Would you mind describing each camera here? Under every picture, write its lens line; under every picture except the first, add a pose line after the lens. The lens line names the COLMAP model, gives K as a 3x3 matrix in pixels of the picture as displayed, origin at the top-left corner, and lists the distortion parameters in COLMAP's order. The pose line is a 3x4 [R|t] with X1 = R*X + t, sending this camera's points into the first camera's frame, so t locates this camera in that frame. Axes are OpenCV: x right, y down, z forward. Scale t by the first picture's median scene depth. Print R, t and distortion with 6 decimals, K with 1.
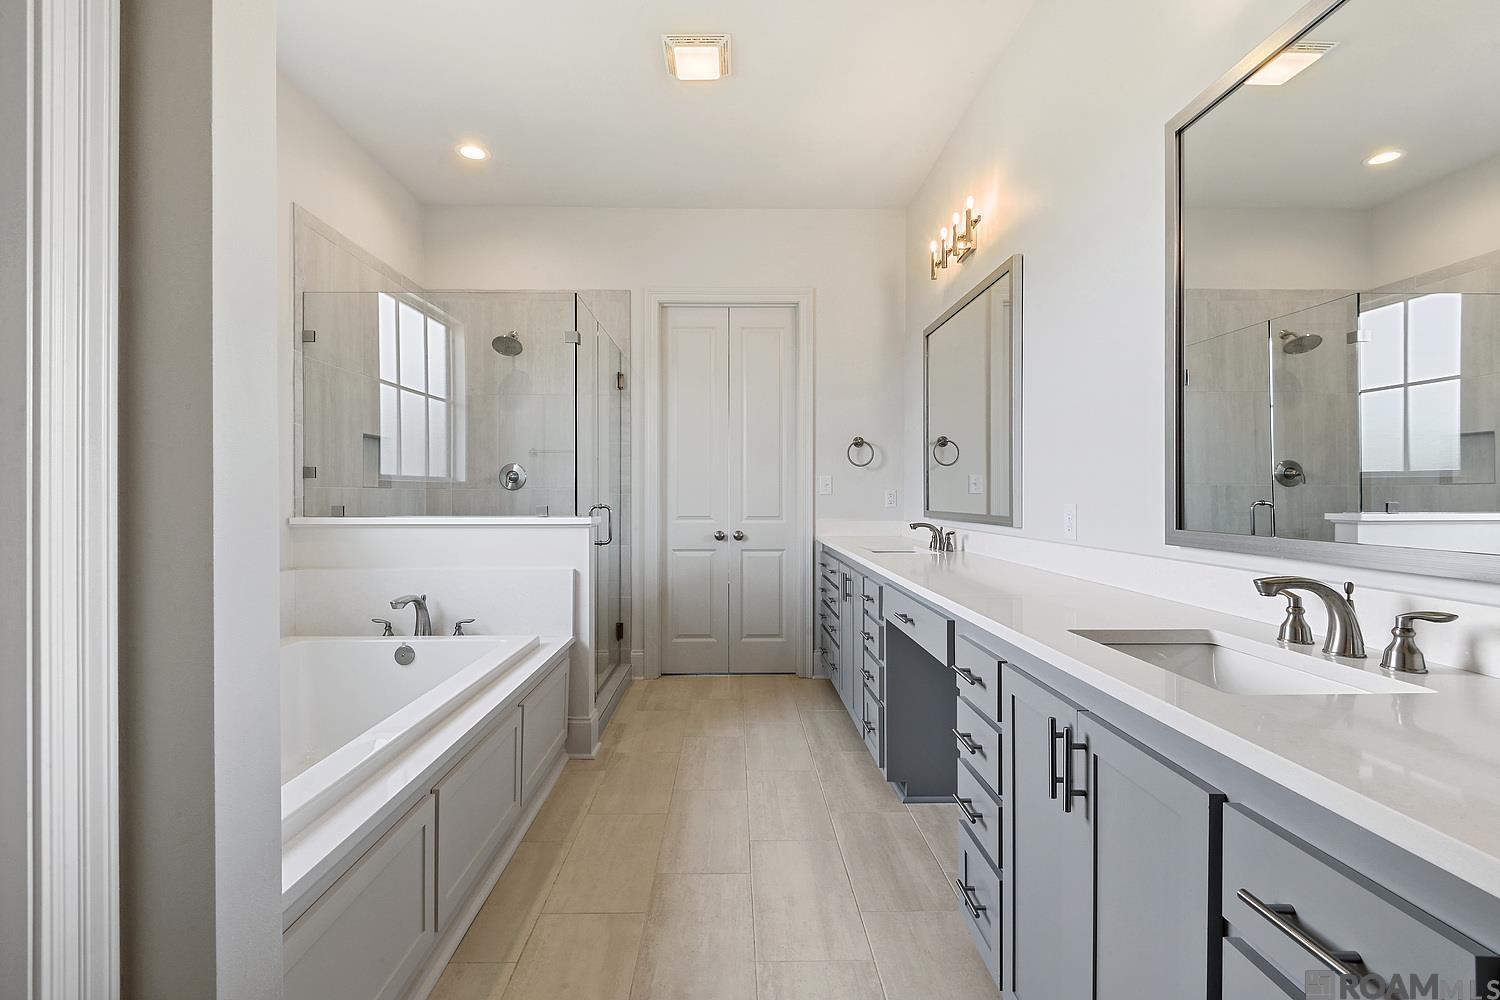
lens RADIAL K [[697.6, 0, 745.9], [0, 697.6, 494.8], [0, 0, 1]] dist [-0.003061, -0.000698]
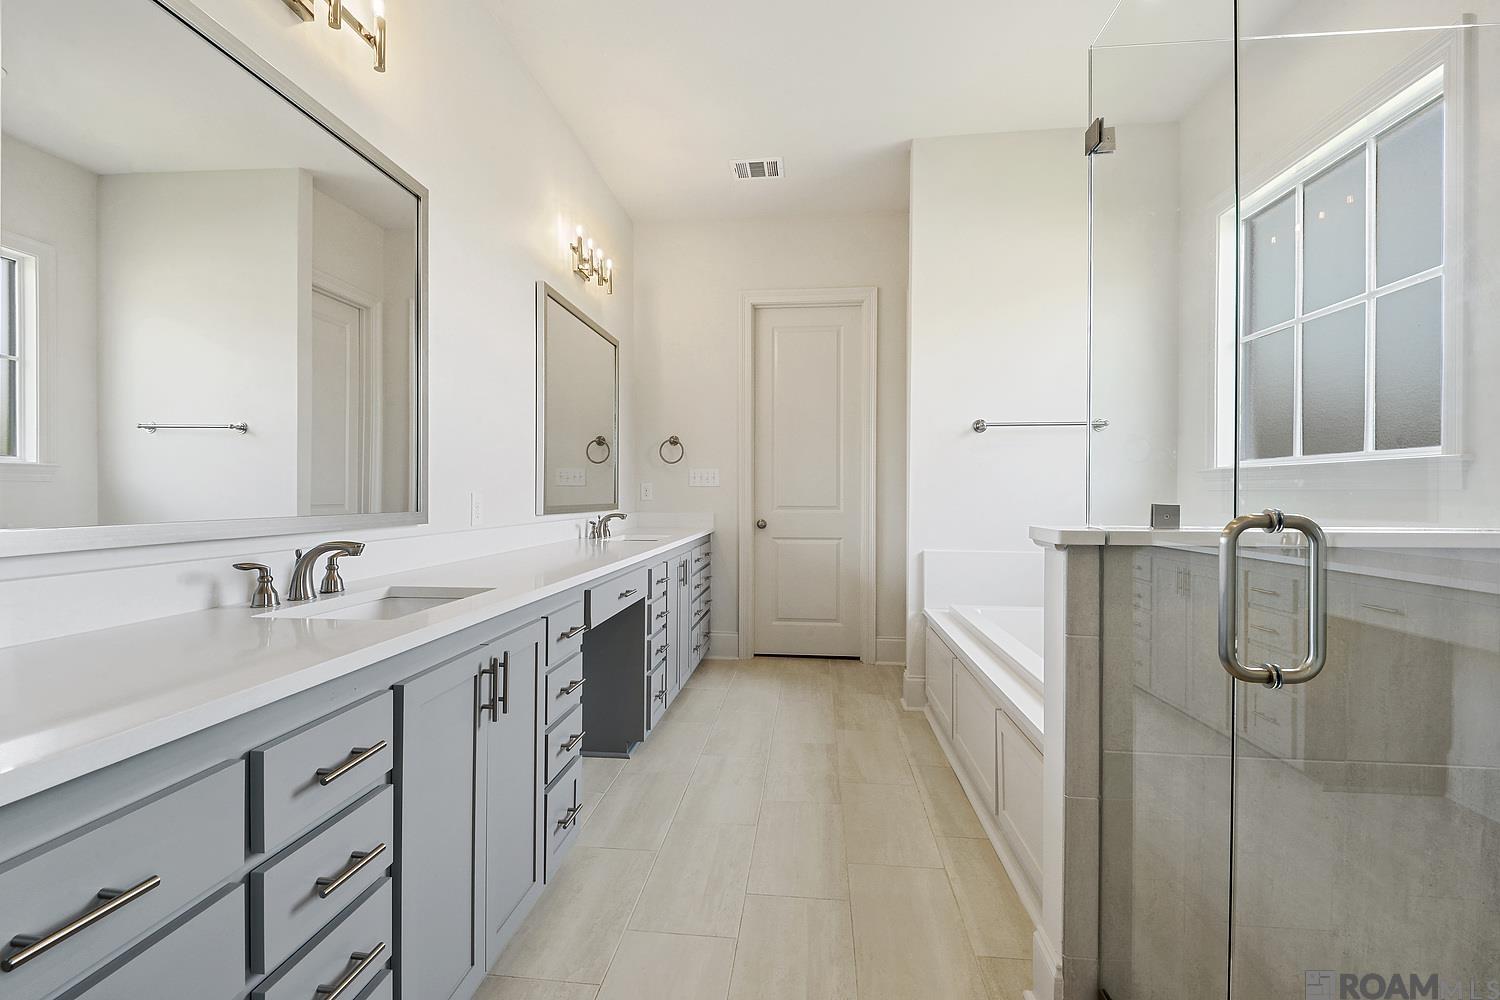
lens RADIAL K [[697.6, 0, 745.9], [0, 697.6, 494.8], [0, 0, 1]] dist [-0.003061, -0.000698]
pose [[-0.993372, -0.008183, 0.114652, -0.100482], [-0.008014, 0.999966, 0.001932, 0.013555], [-0.114664, 0.001001, -0.993404, 2.229537]]
